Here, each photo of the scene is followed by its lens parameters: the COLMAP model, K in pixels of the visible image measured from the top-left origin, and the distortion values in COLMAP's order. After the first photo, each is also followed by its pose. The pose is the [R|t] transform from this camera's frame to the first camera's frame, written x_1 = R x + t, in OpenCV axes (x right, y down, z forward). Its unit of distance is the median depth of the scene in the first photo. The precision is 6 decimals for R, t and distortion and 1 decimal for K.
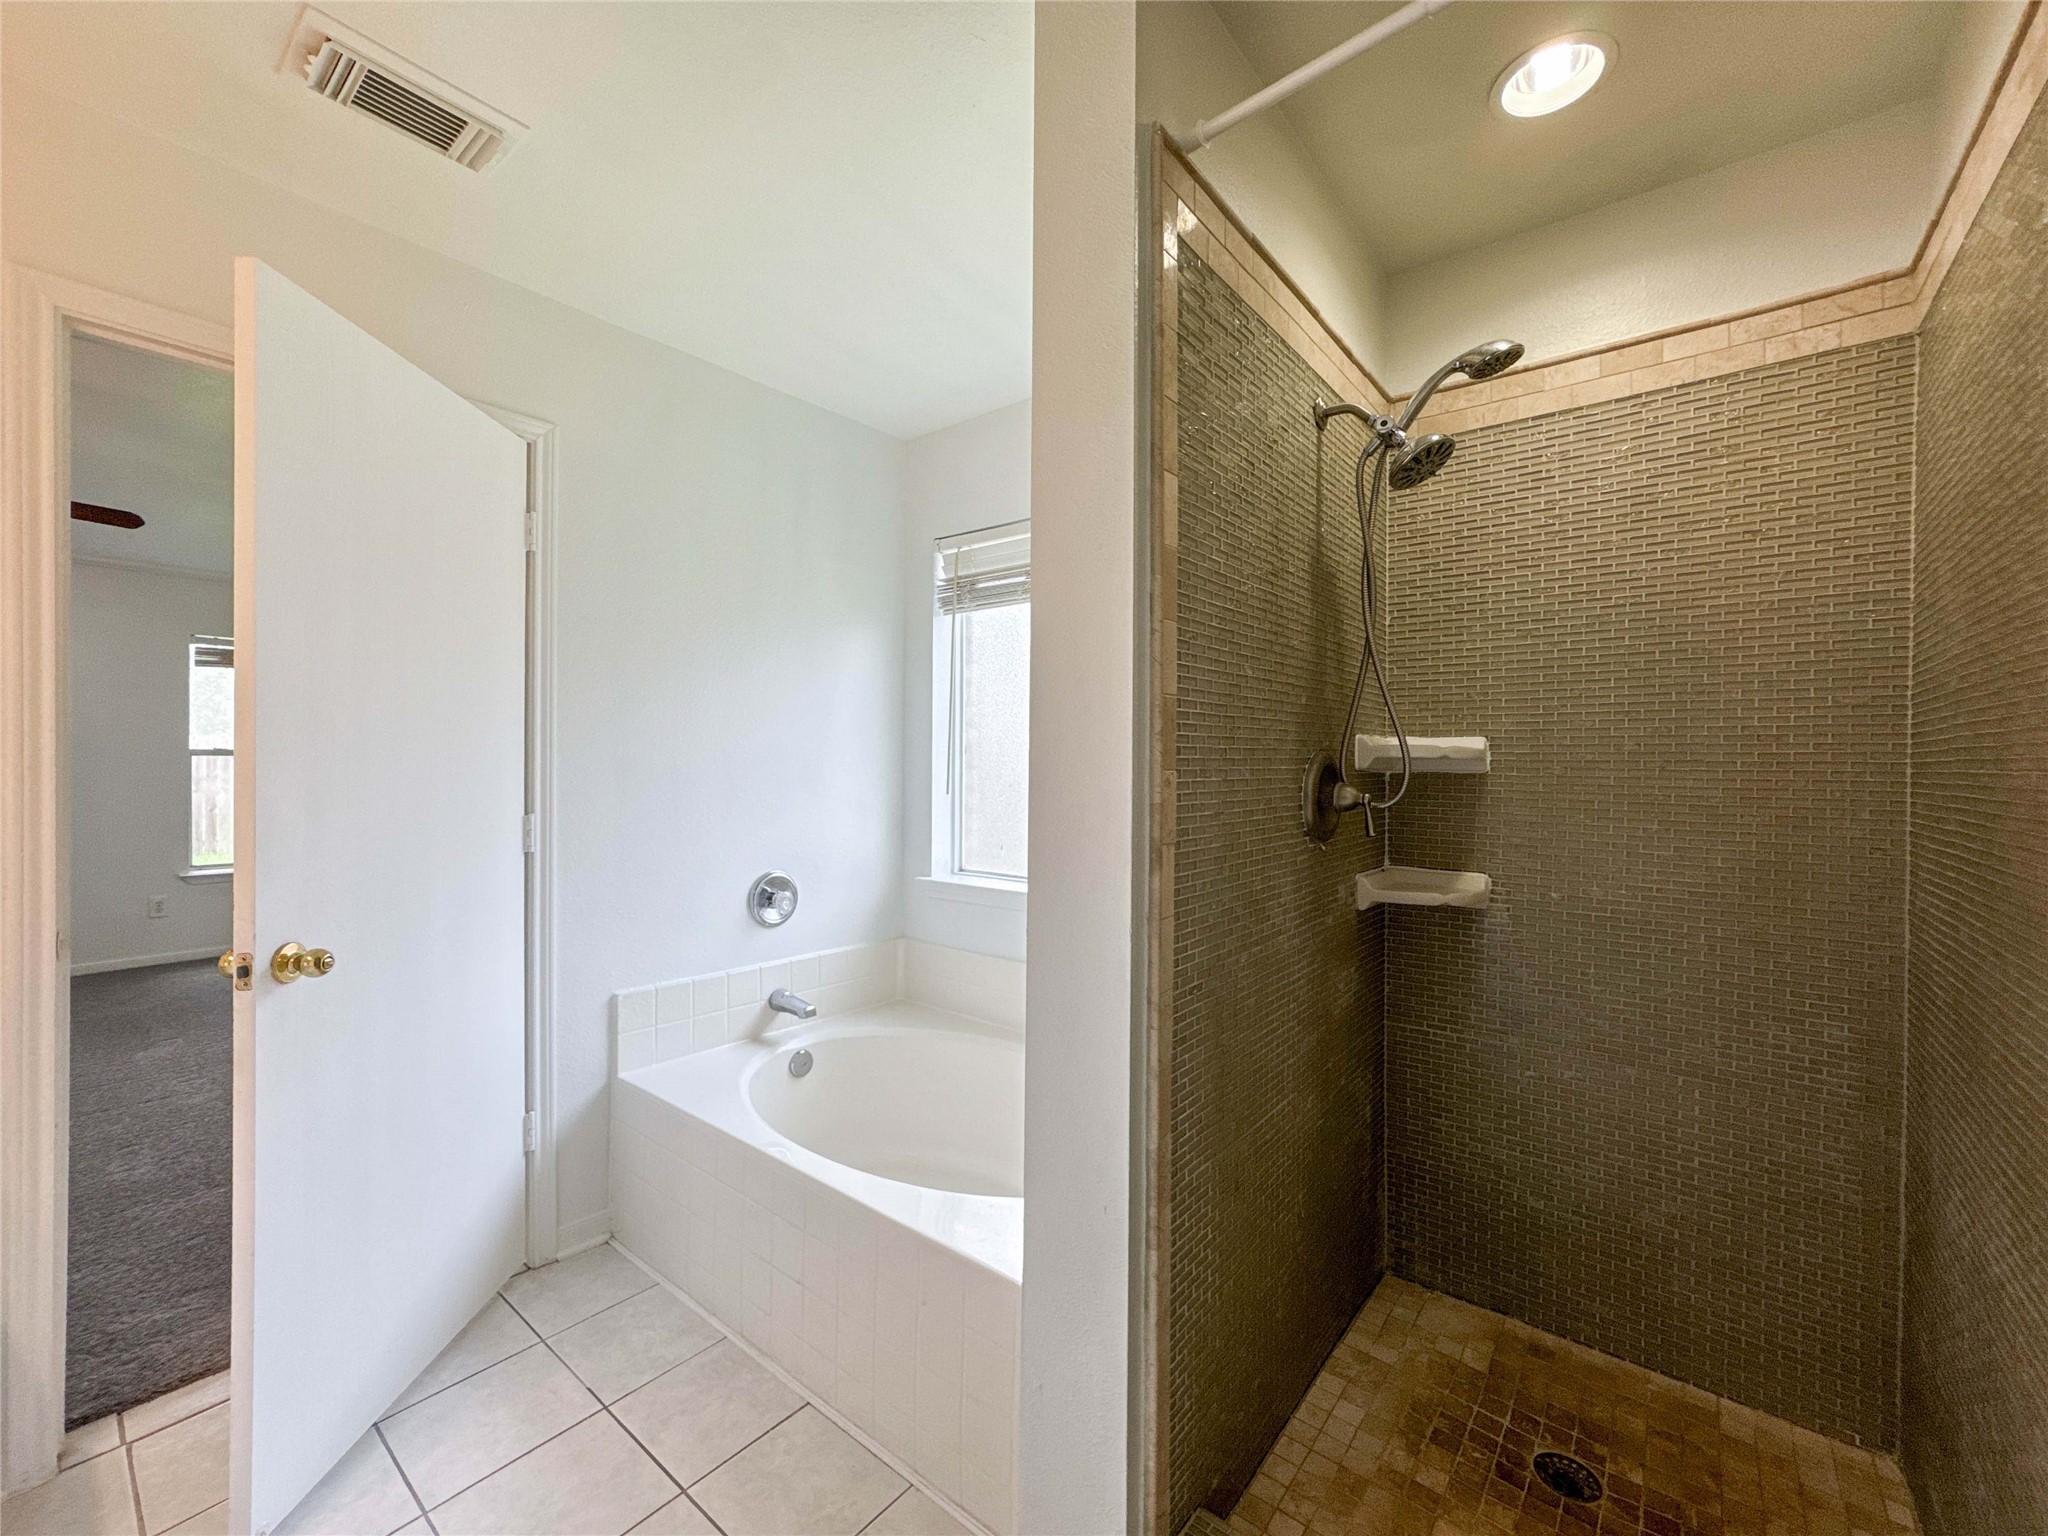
lens RADIAL K [[832.2, 0, 1016.5], [0, 832.2, 770.0], [0, 0, 1]] dist [-0.024973, 0.010897]
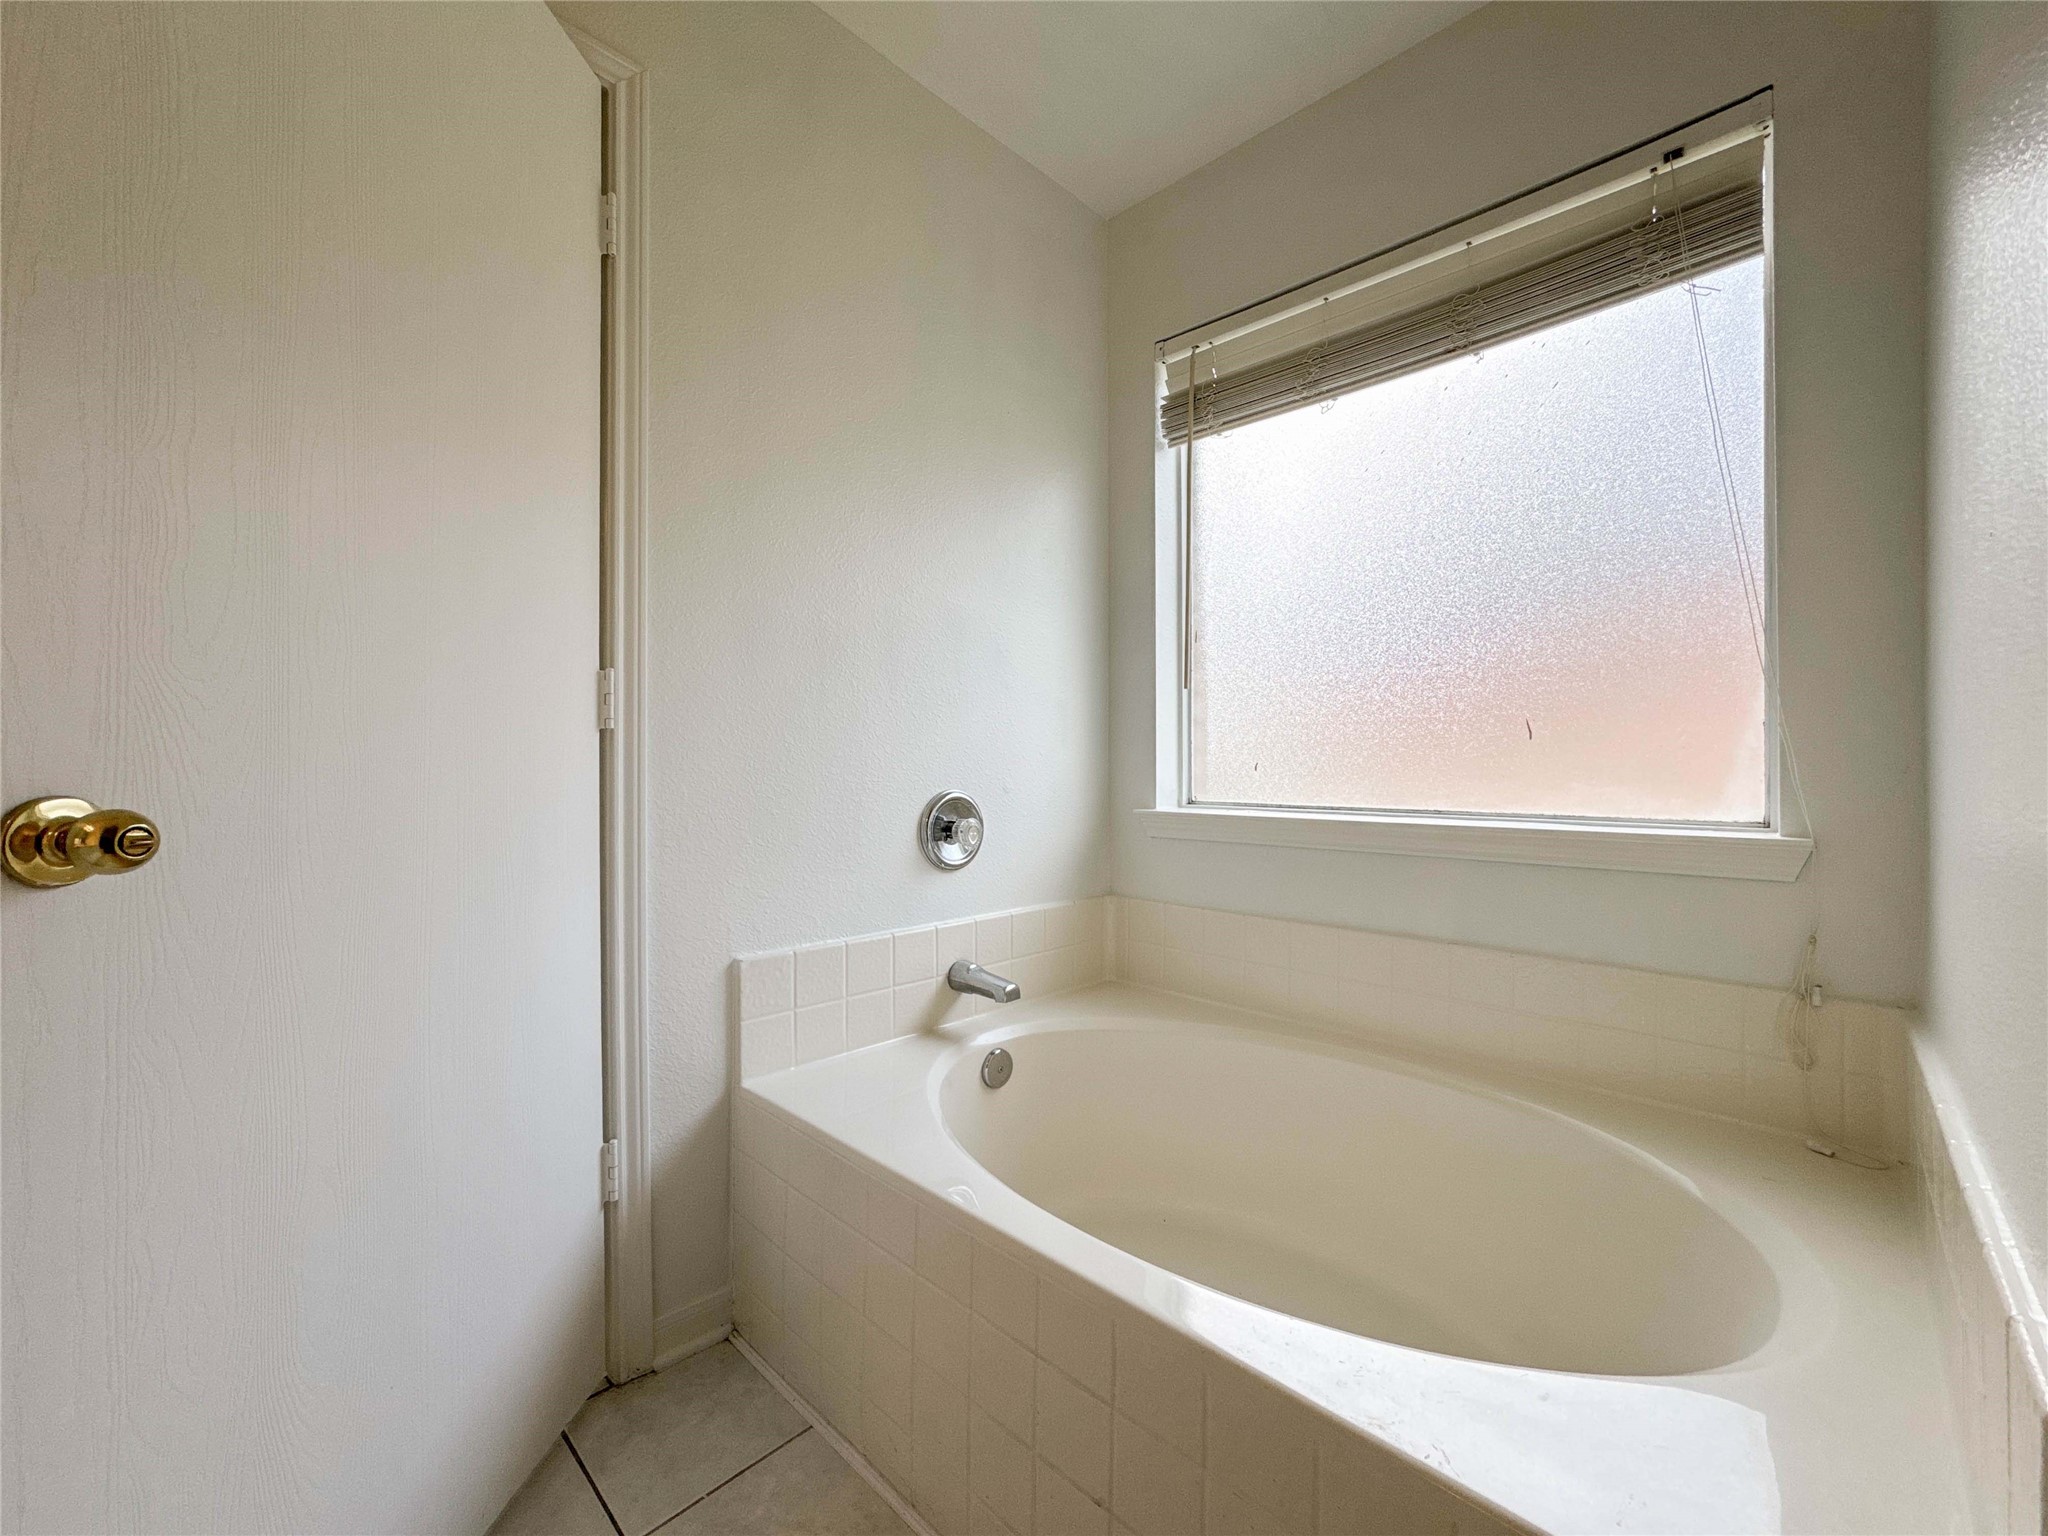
lens RADIAL K [[832.2, 0, 1037.7], [0, 832.2, 758.6], [0, 0, 1]] dist [-0.024973, 0.010897]
pose [[0.996849, -0.011025, -0.078555, -0.176416], [0.010292, 0.999900, -0.009738, 0.109135], [0.078655, 0.008898, 0.996862, 0.328516]]
